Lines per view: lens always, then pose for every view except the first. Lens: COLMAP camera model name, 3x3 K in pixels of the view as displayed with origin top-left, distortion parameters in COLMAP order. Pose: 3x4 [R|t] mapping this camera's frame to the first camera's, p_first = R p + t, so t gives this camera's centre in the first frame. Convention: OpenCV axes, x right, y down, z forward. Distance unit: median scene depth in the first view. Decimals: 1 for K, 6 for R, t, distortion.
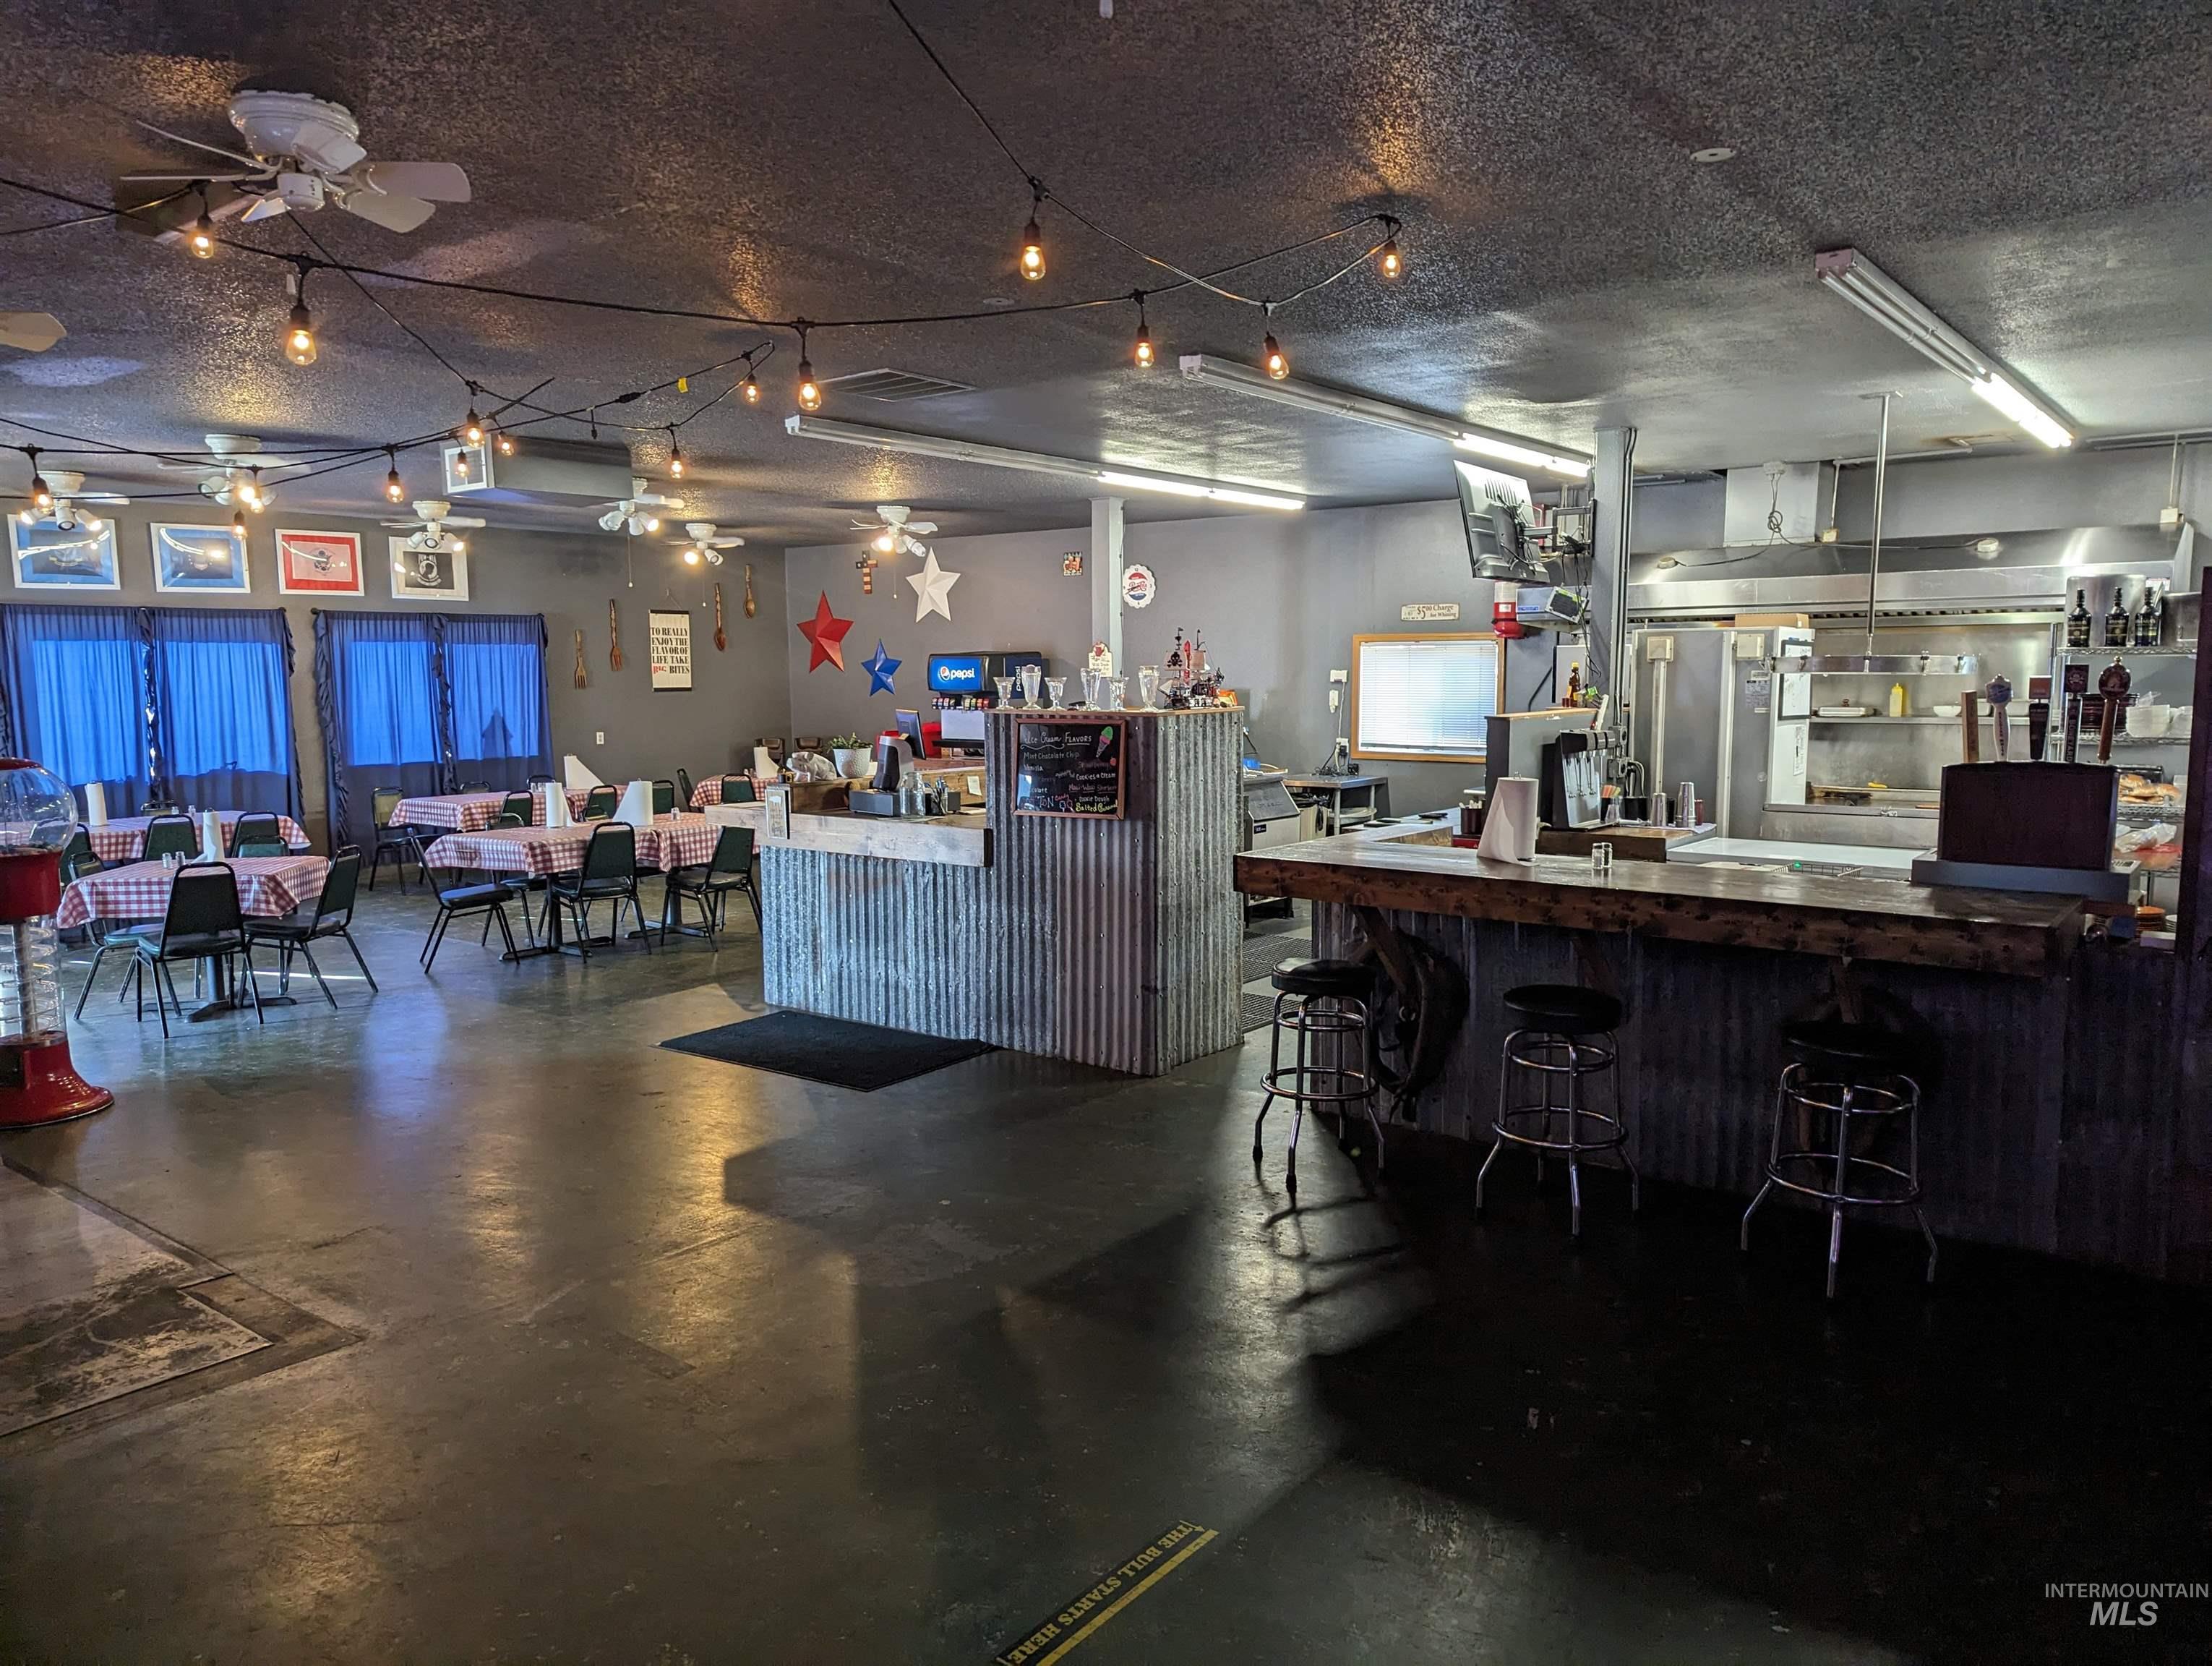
lens RADIAL K [[1545.9, 0, 1126.4], [0, 1545.9, 882.5], [0, 0, 1]] dist [0.074194, -0.062254]
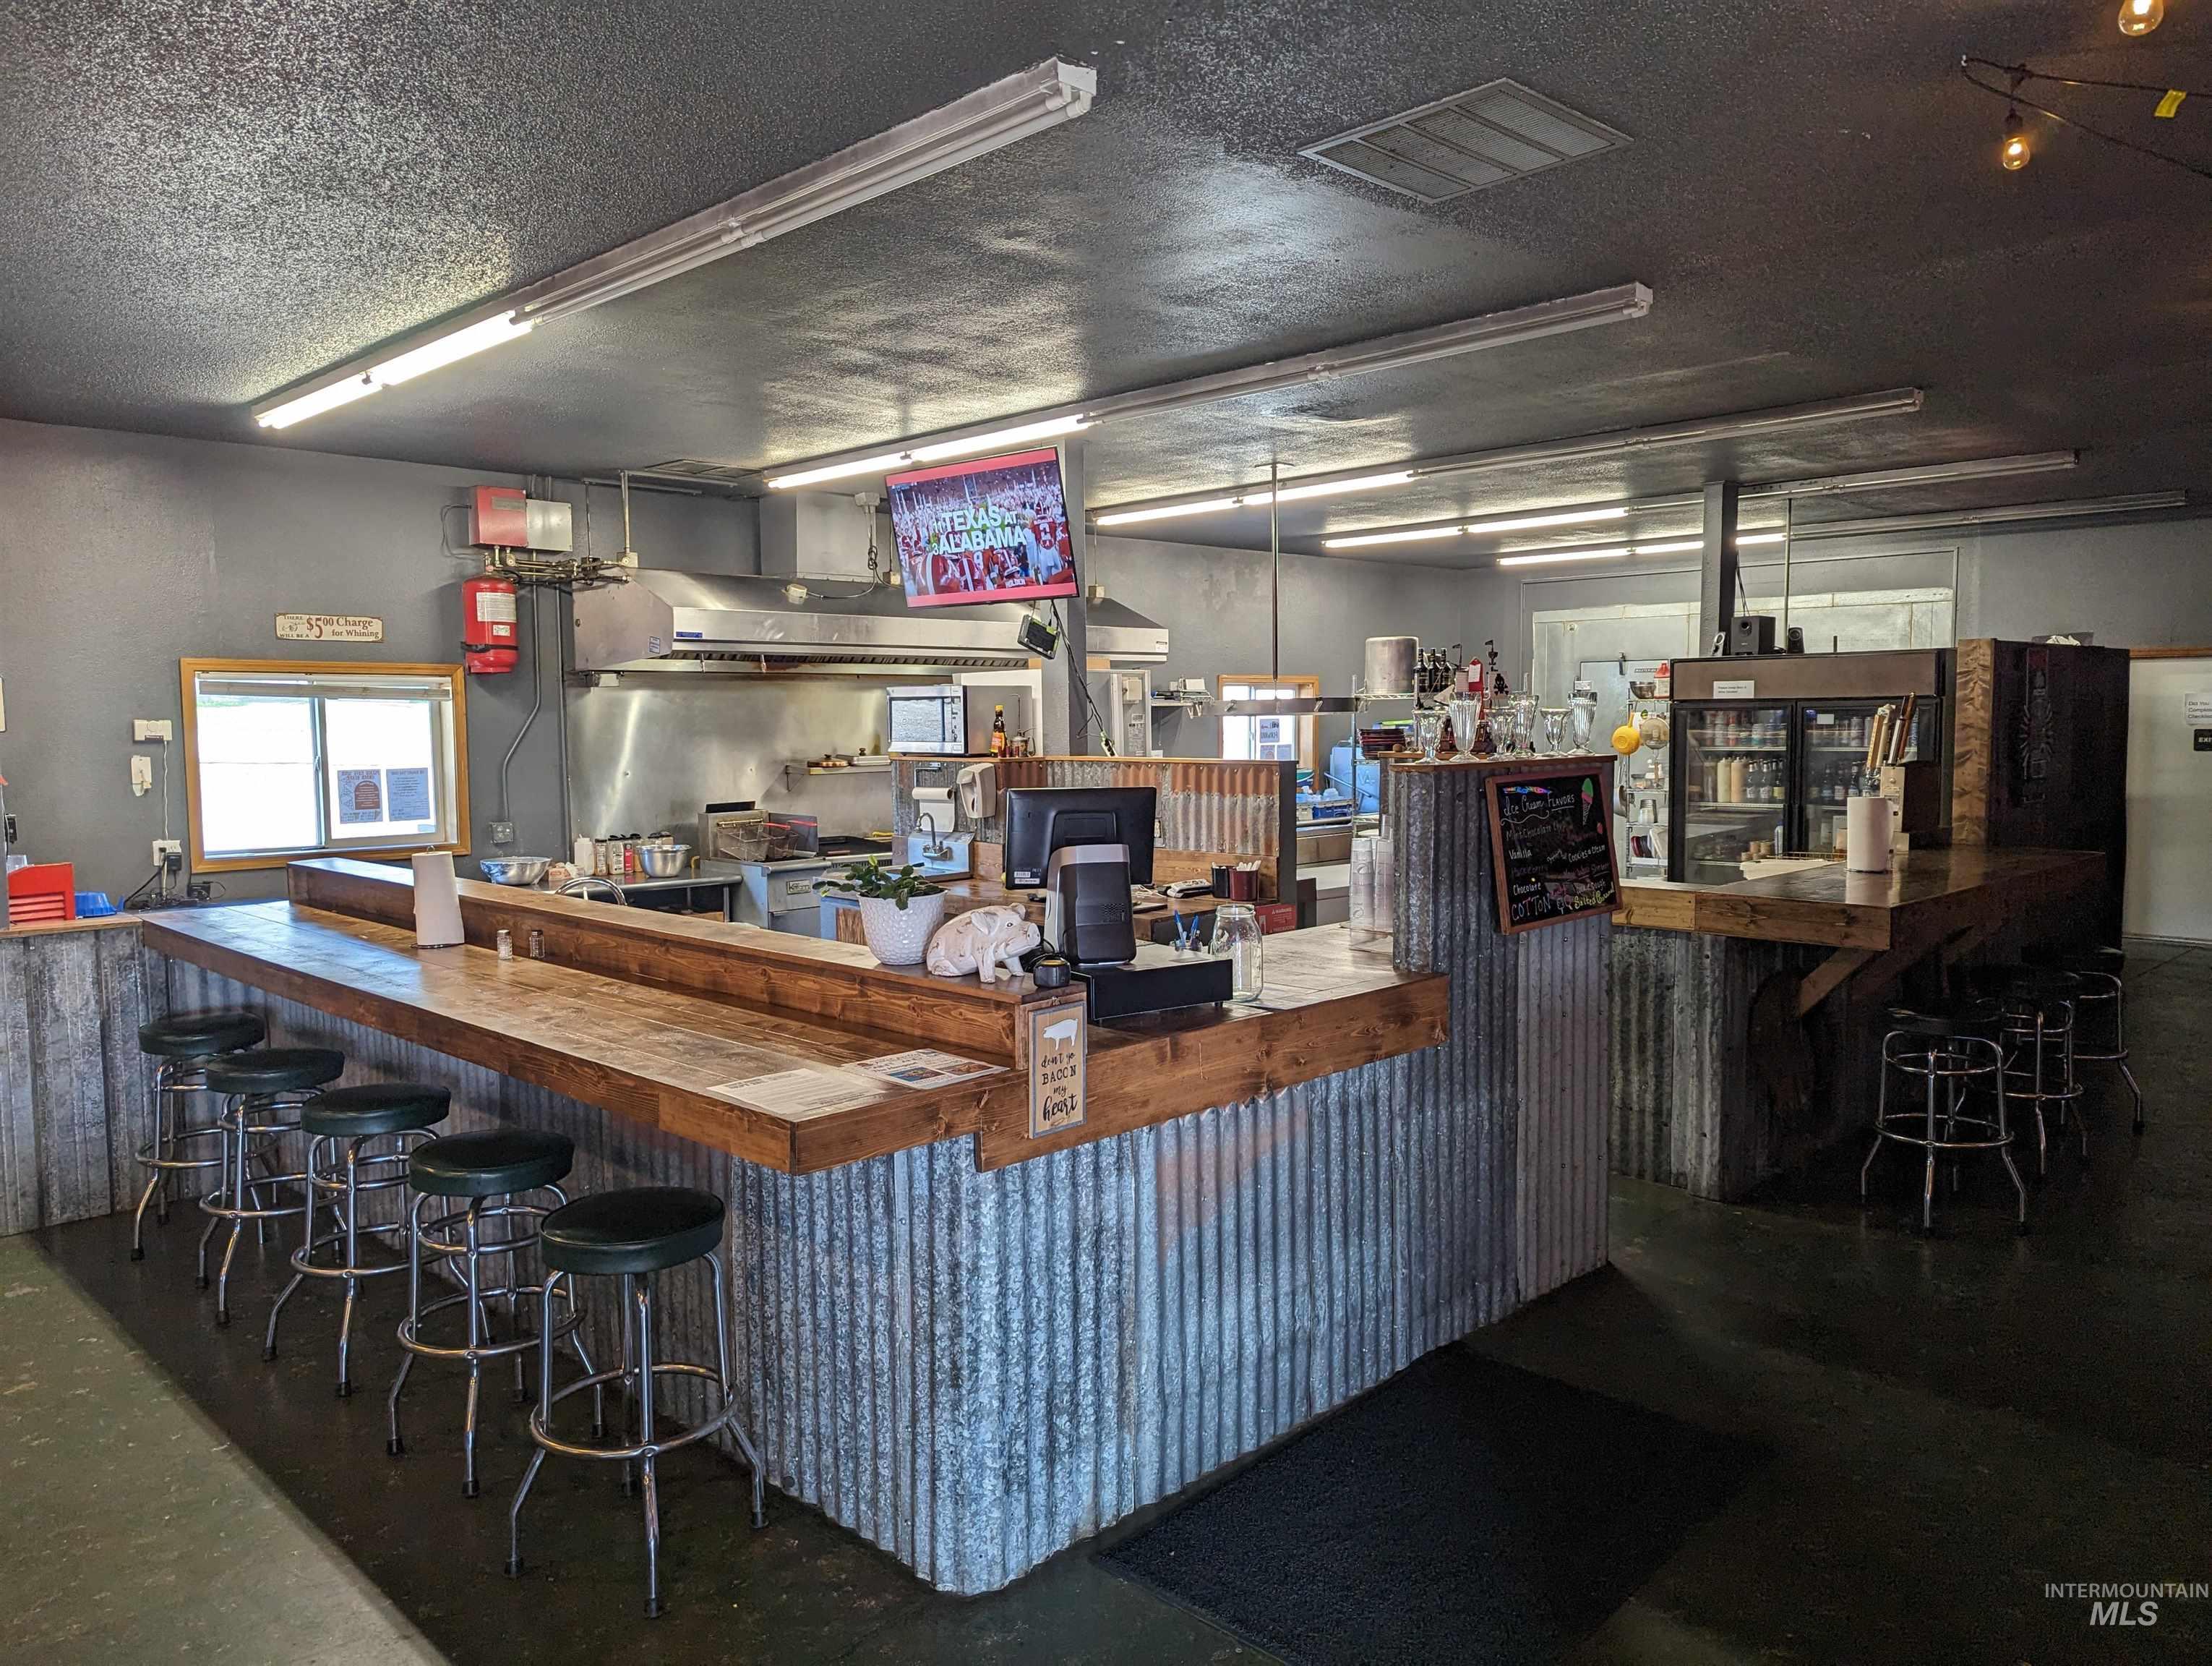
lens RADIAL K [[1542.8, 0, 1113.4], [0, 1542.8, 846.9], [0, 0, 1]] dist [0.069753, -0.059264]
pose [[0.132171, -0.083517, 0.987702, -0.378965], [0.147054, 0.987070, 0.063785, -0.076907], [-0.980258, 0.136815, 0.142743, 0.587045]]
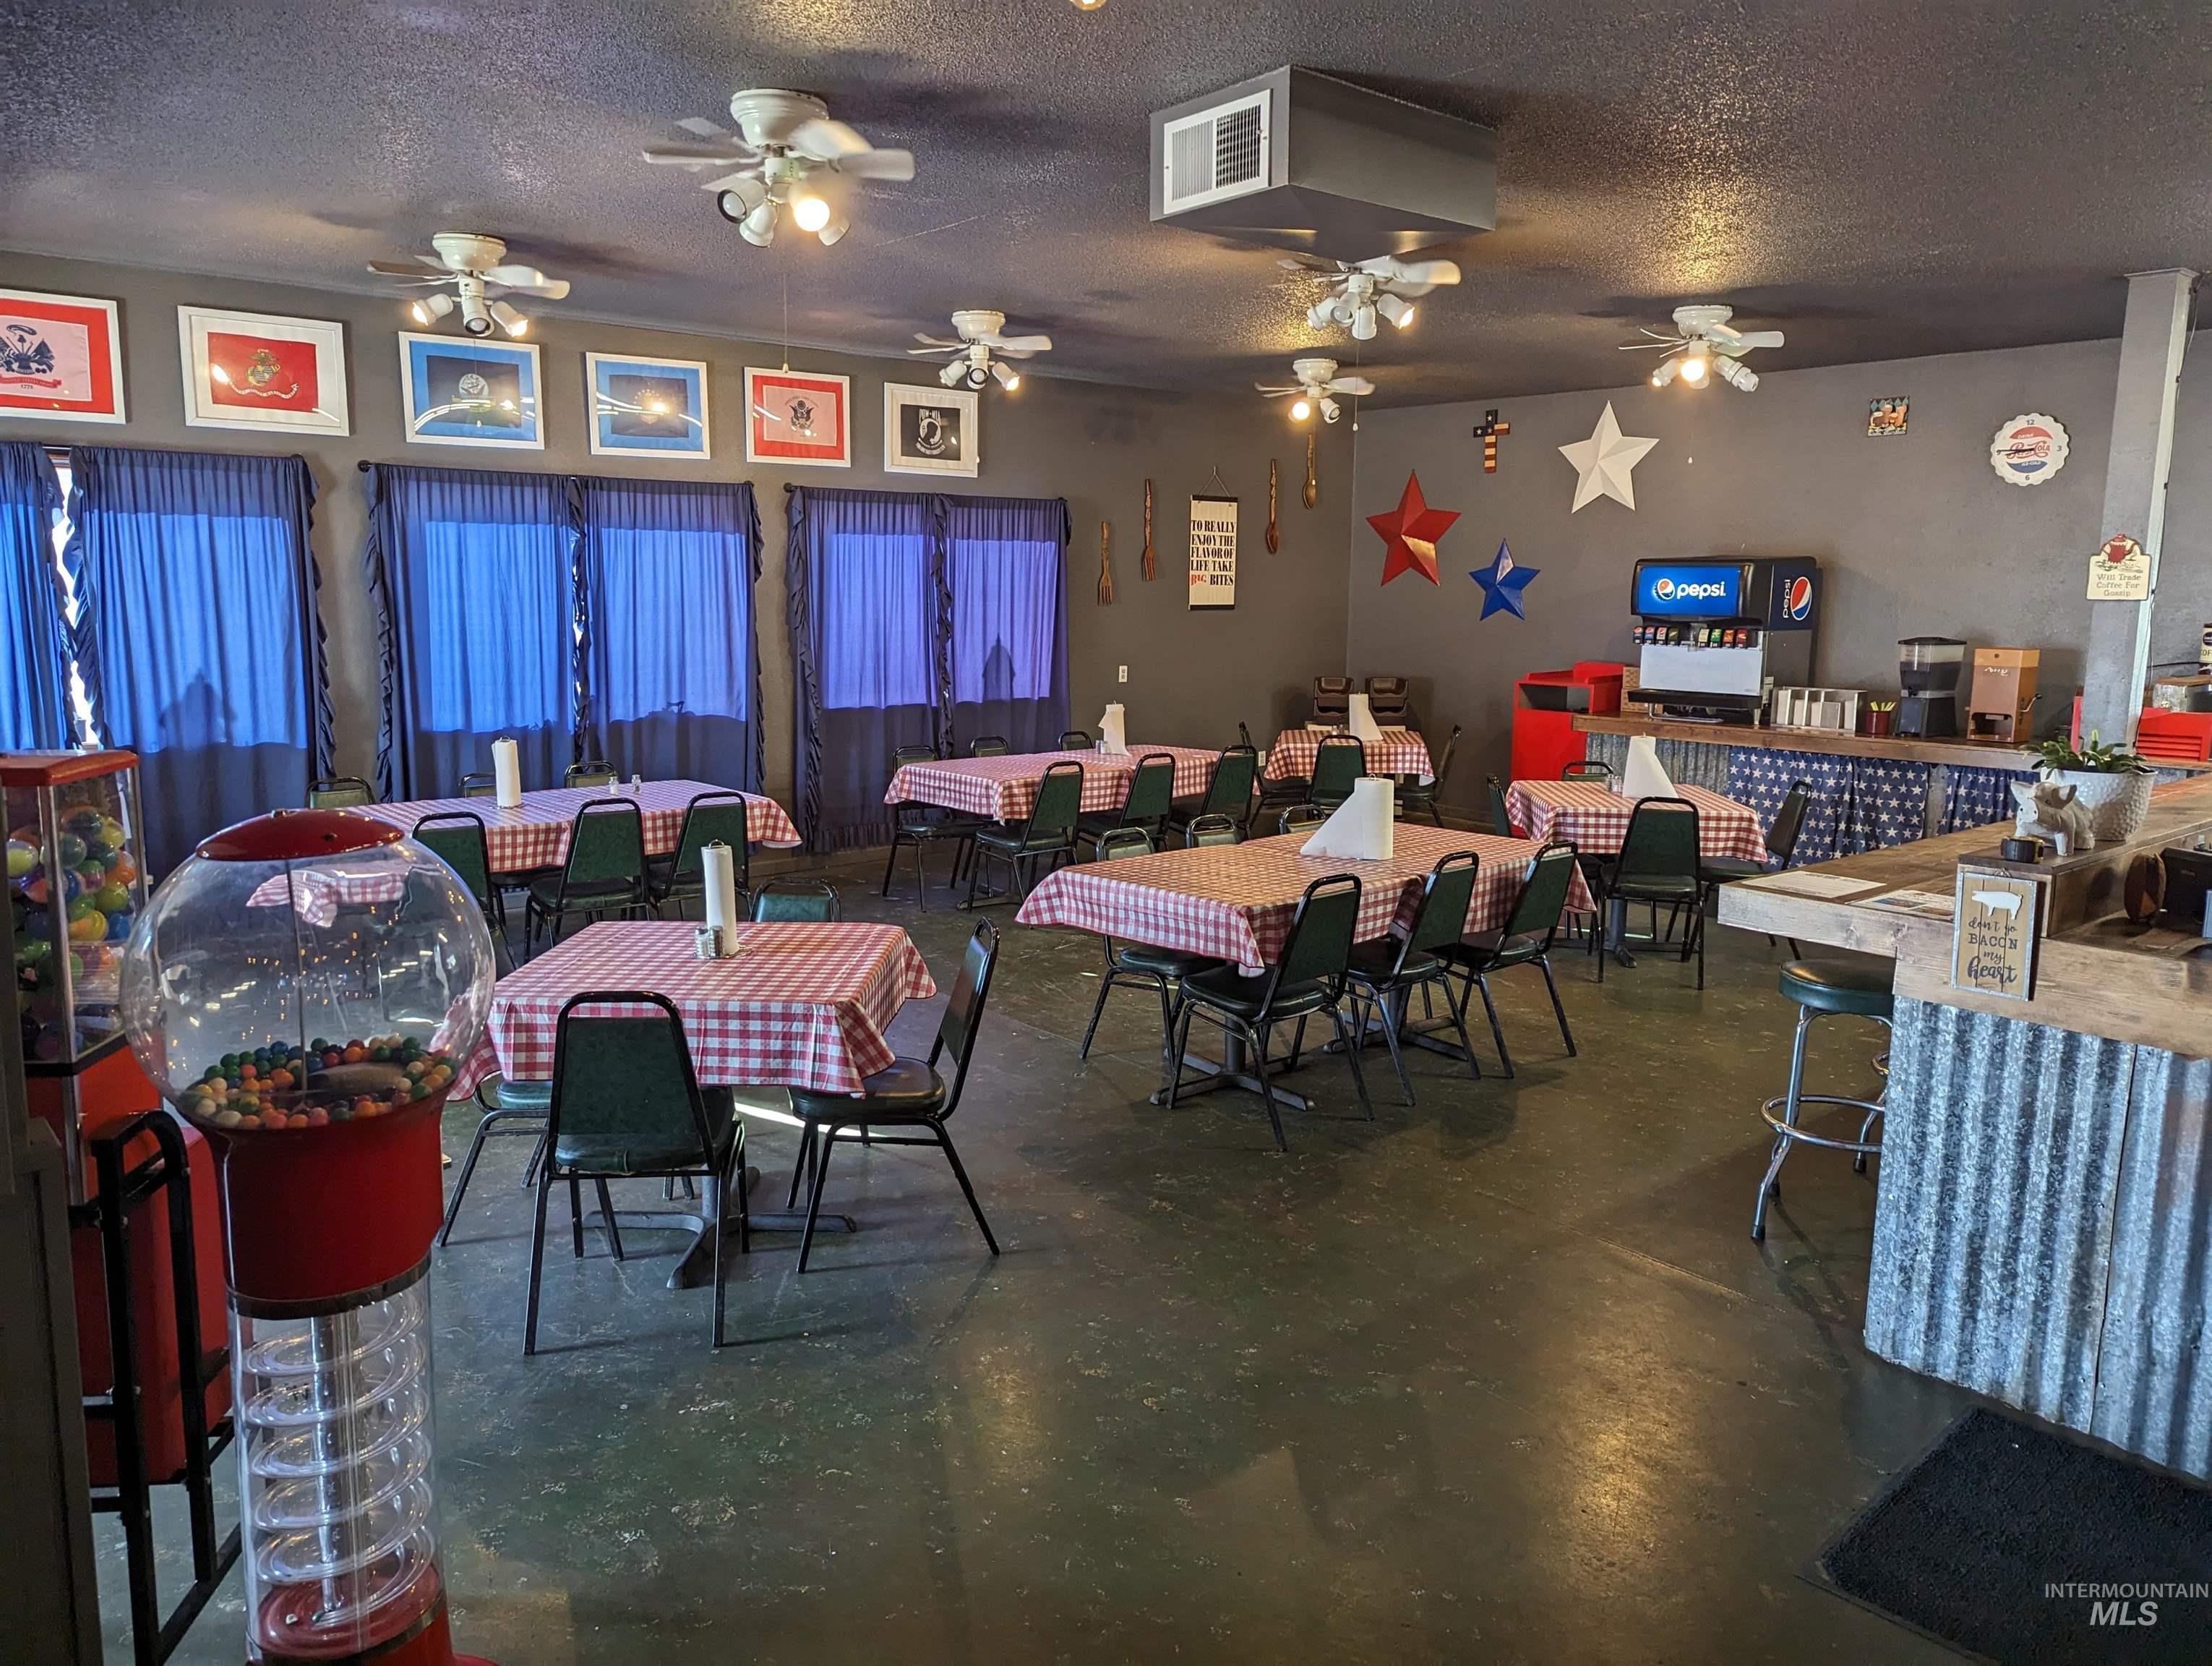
lens RADIAL K [[1542.8, 0, 1113.4], [0, 1542.8, 846.9], [0, 0, 1]] dist [0.069753, -0.059264]
pose [[0.979869, 0.052054, -0.192735, -0.236866], [-0.046005, 0.998302, 0.035731, -0.044792], [0.194267, -0.026144, 0.980600, 0.350472]]
